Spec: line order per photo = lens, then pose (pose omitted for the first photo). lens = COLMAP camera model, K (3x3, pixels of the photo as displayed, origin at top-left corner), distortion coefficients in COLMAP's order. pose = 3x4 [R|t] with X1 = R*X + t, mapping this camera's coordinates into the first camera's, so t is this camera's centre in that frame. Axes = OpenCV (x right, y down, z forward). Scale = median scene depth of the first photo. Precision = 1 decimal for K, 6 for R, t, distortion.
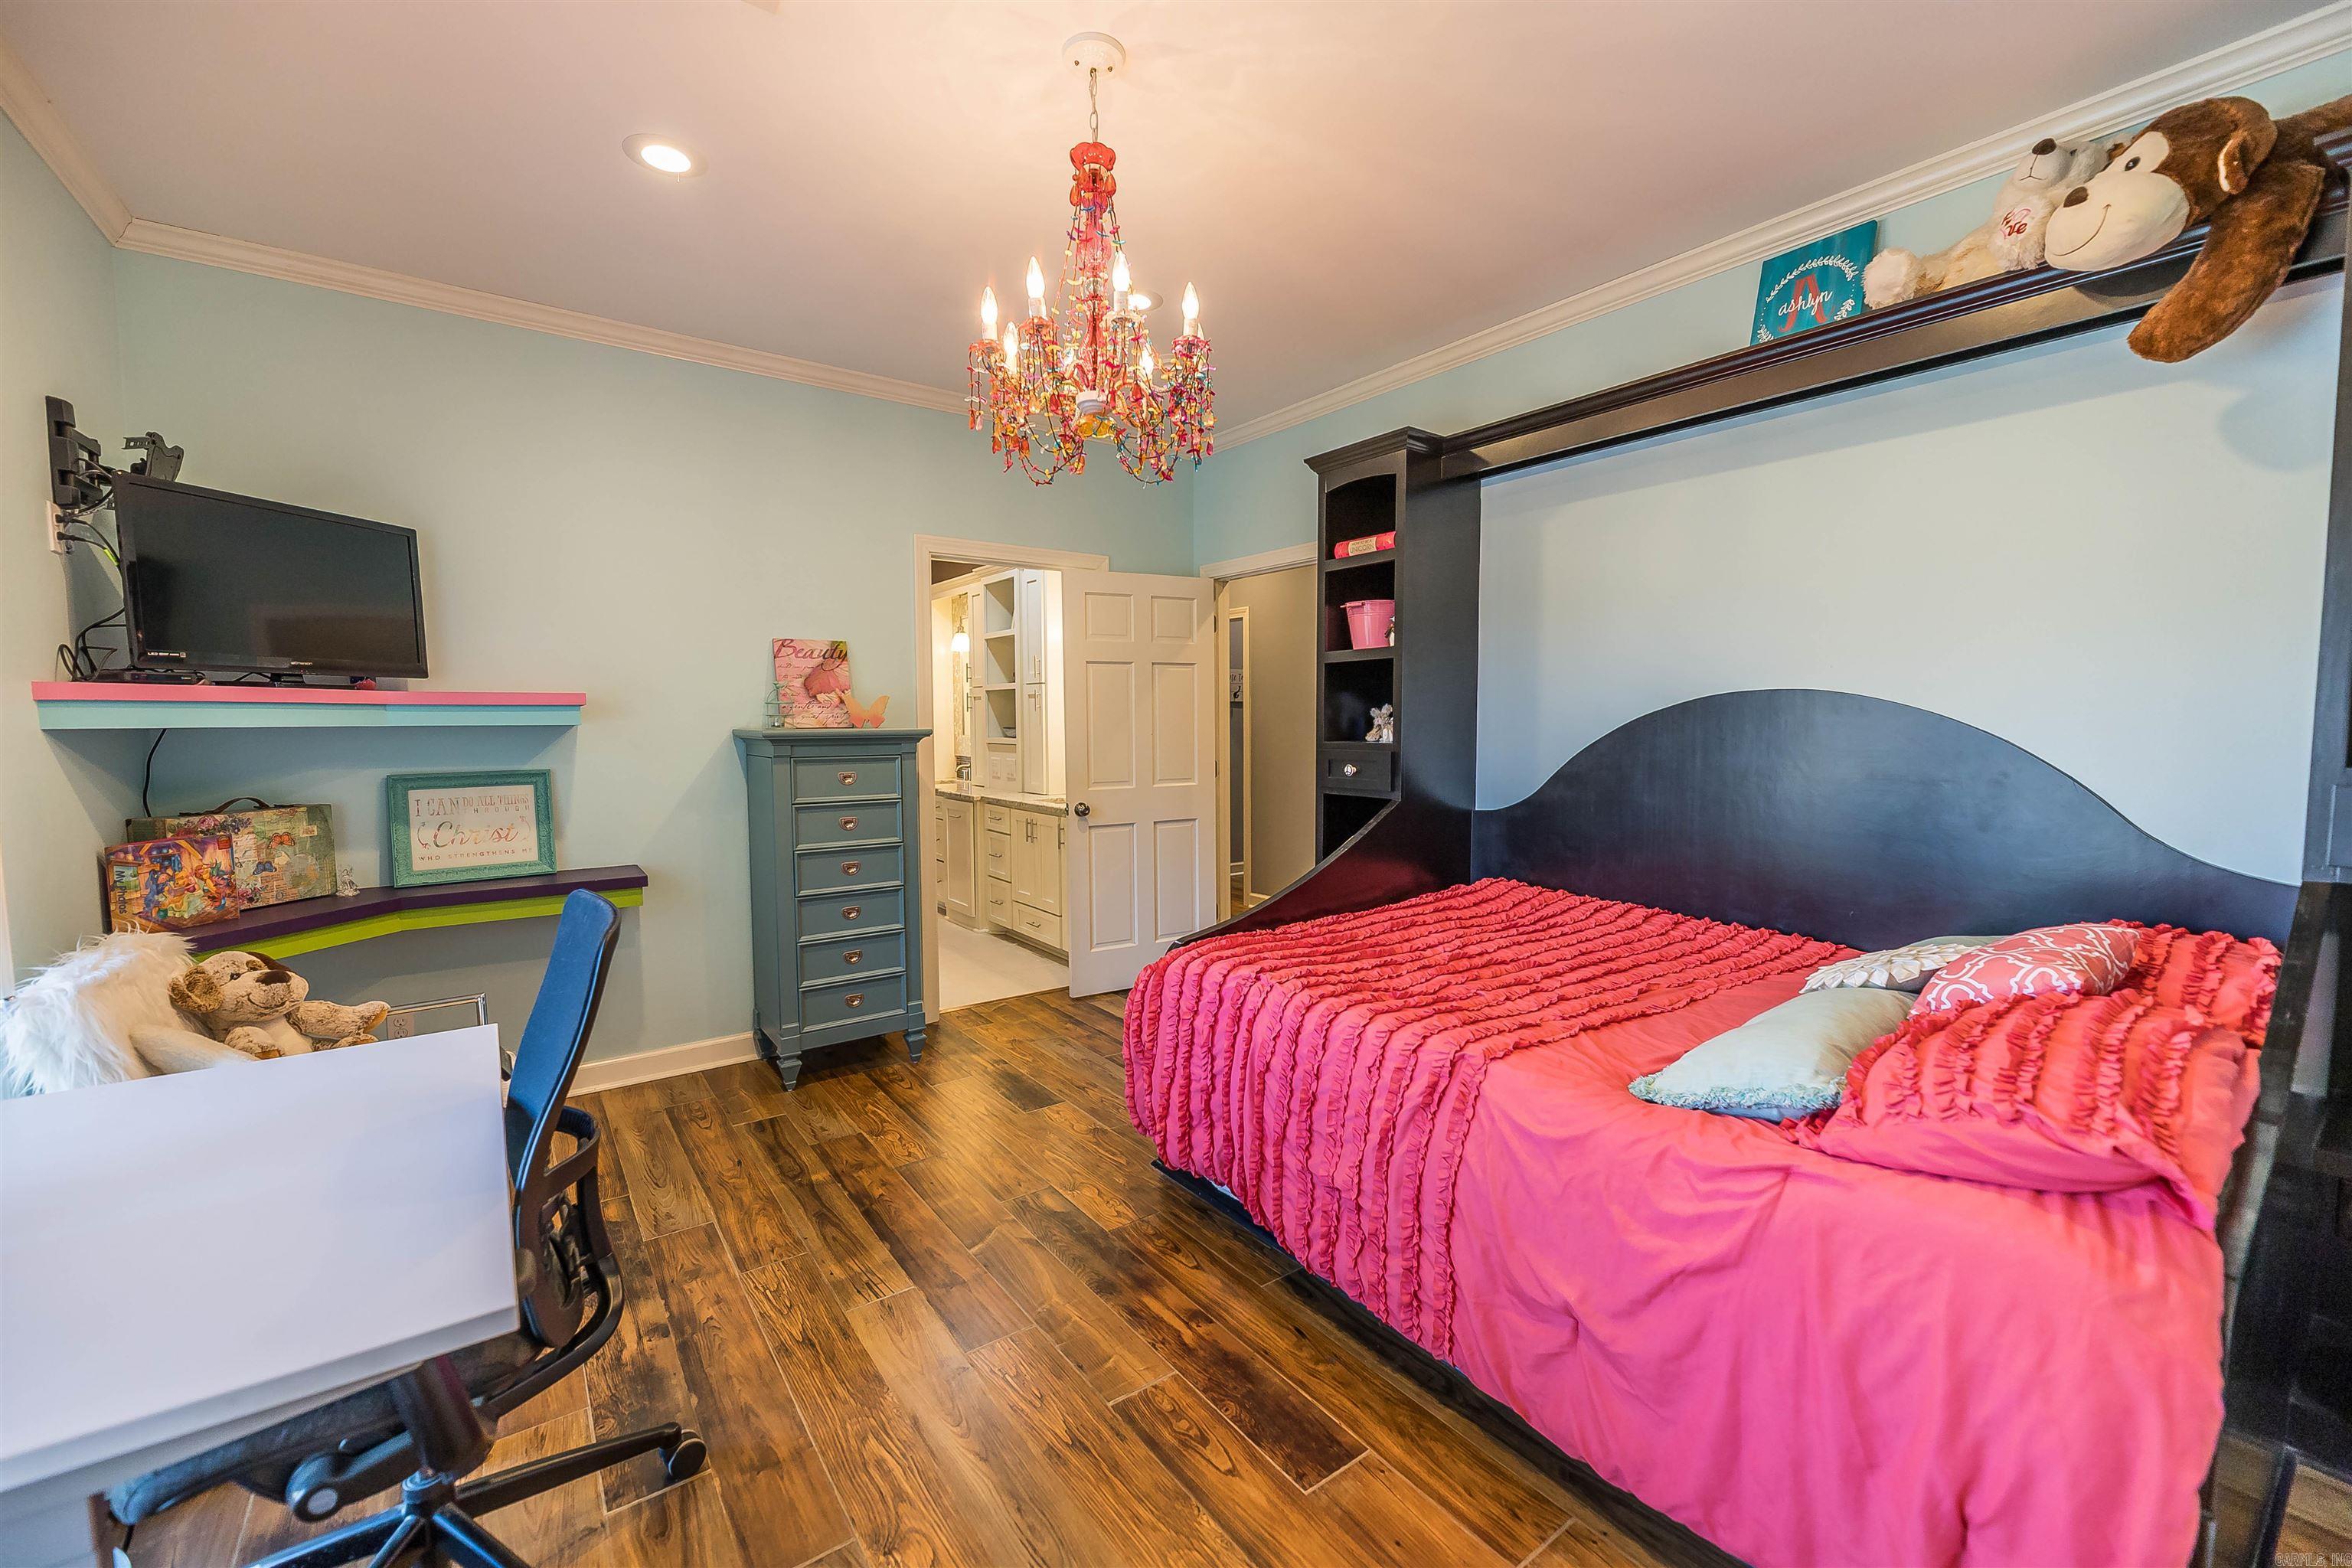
lens RADIAL K [[945.6, 0, 1176.9], [0, 945.6, 777.3], [0, 0, 1]] dist [-0.003025, -0.000212]
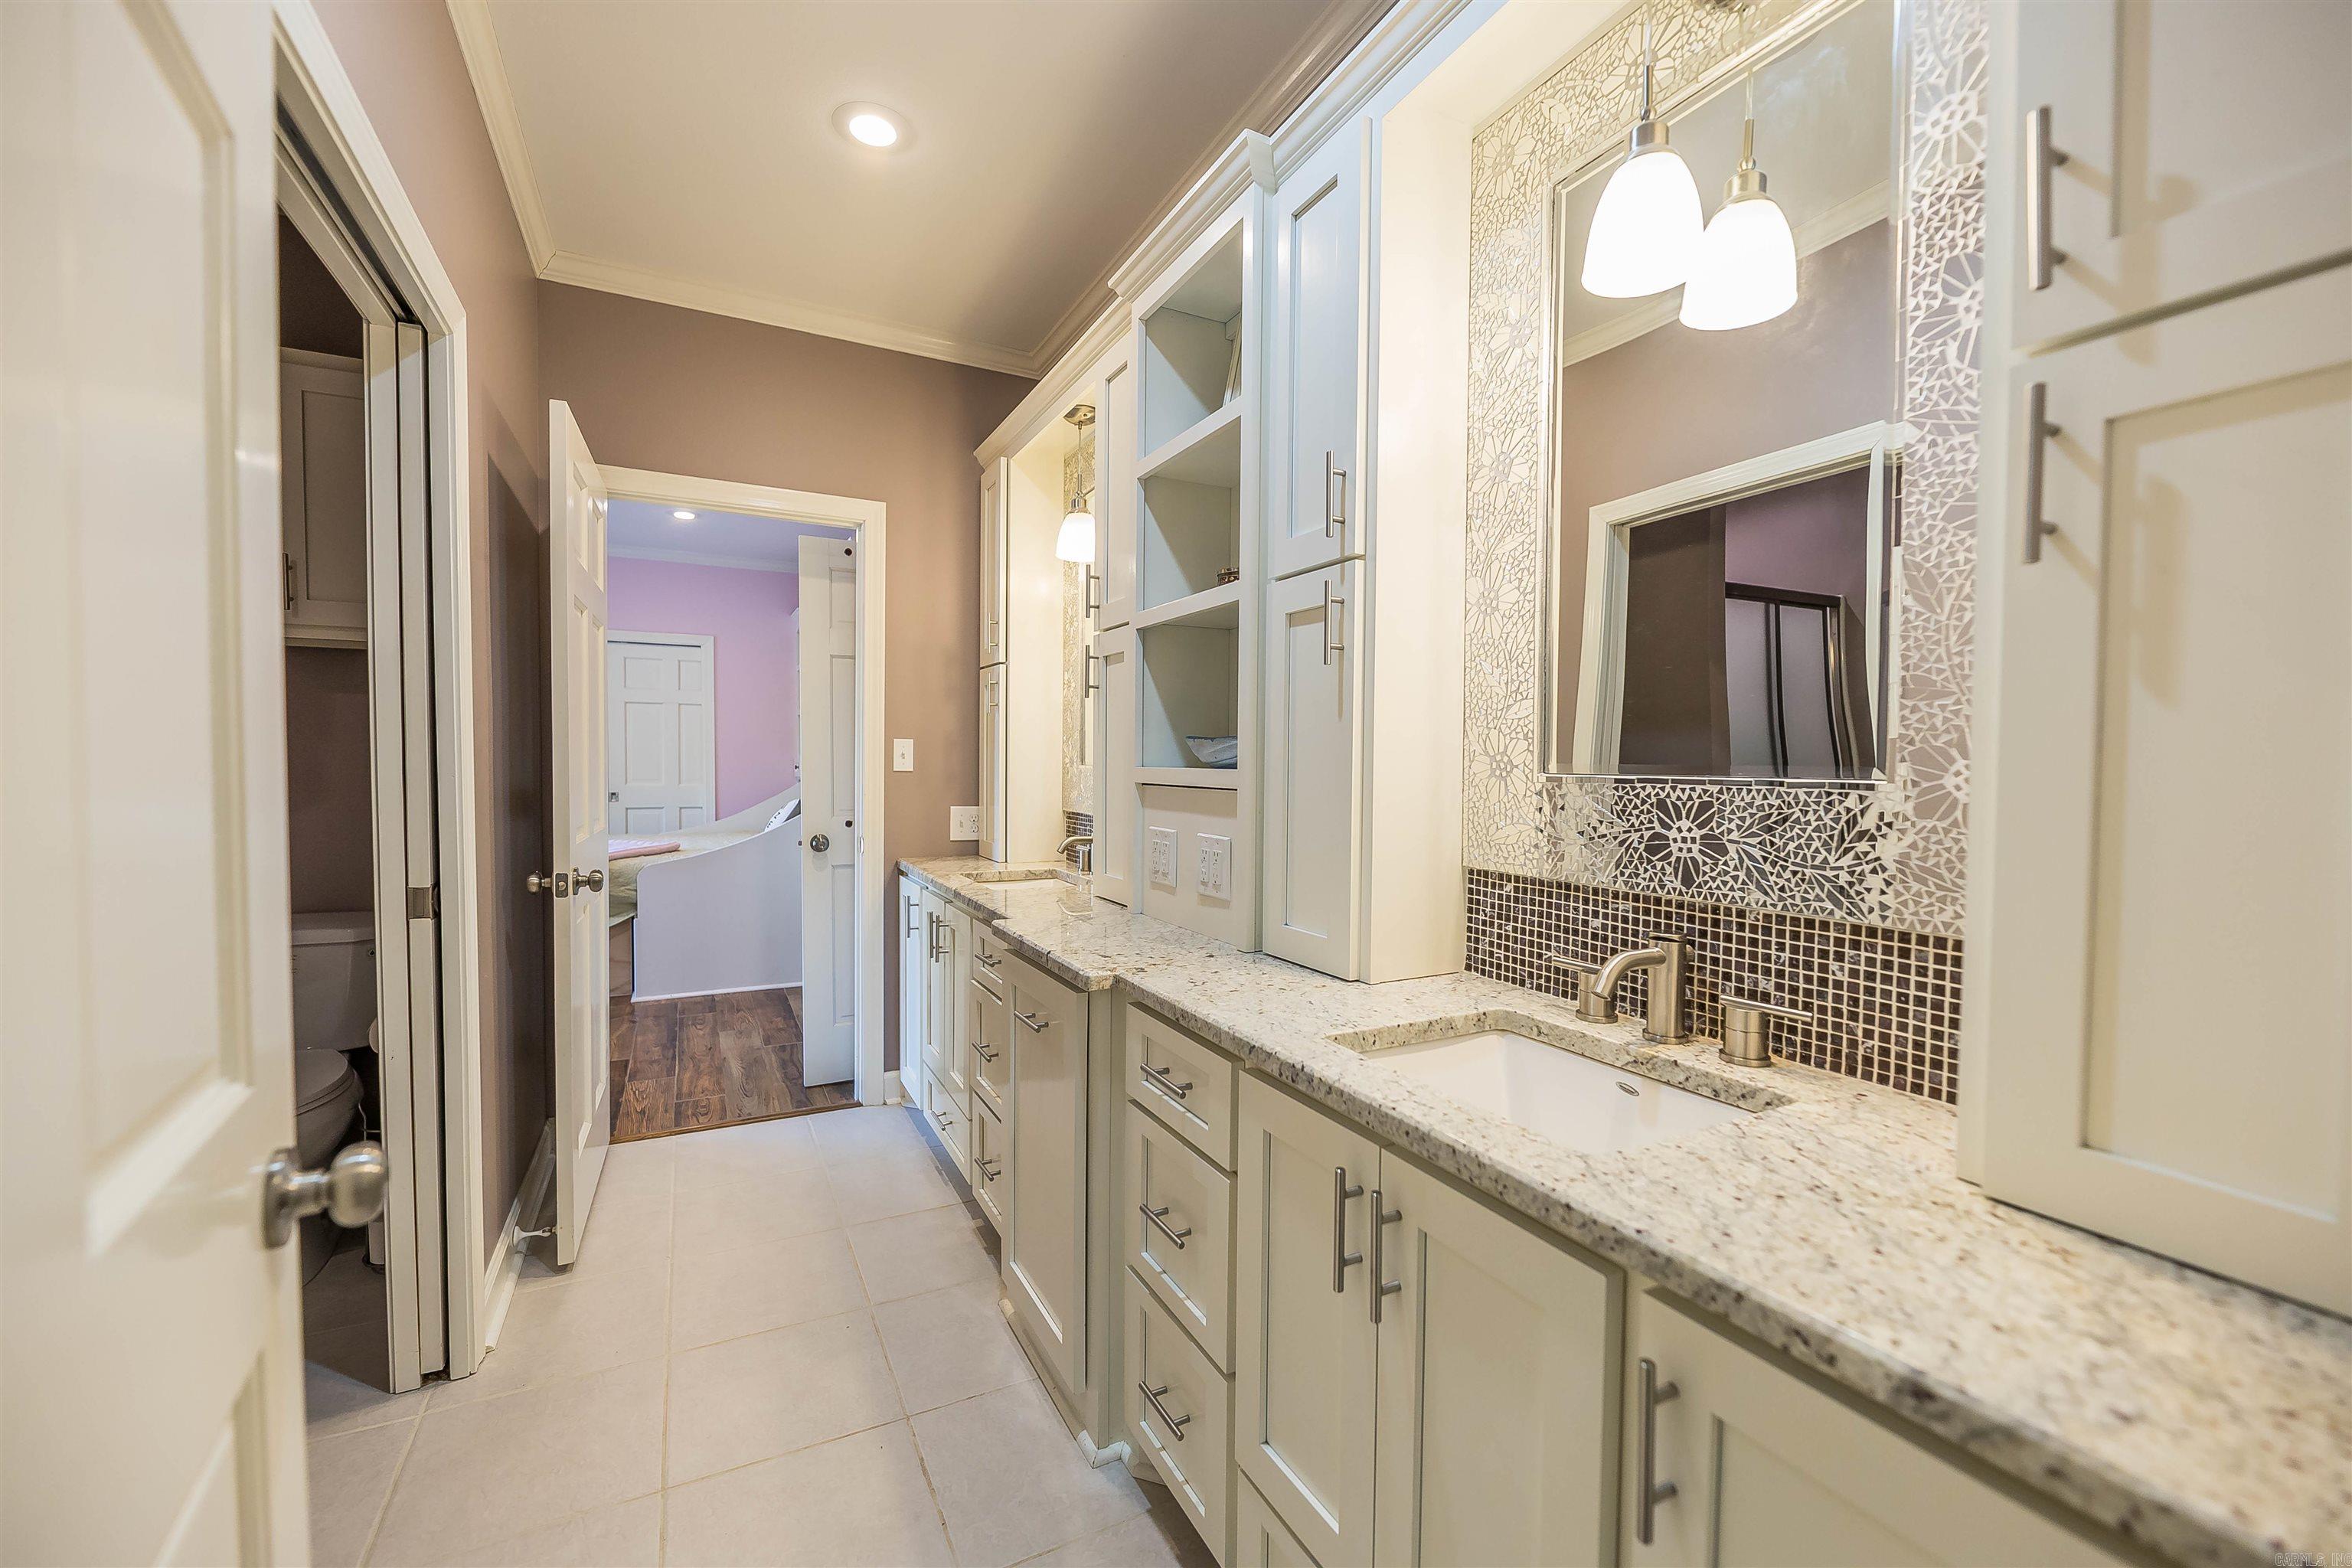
lens RADIAL K [[945.6, 0, 1176.9], [0, 945.6, 777.3], [0, 0, 1]] dist [-0.003025, -0.000212]
pose [[0.989478, 0.014496, -0.143954, -0.159988], [-0.021000, 0.998821, -0.043762, -0.027819], [0.143150, 0.046325, 0.988616, 0.767407]]
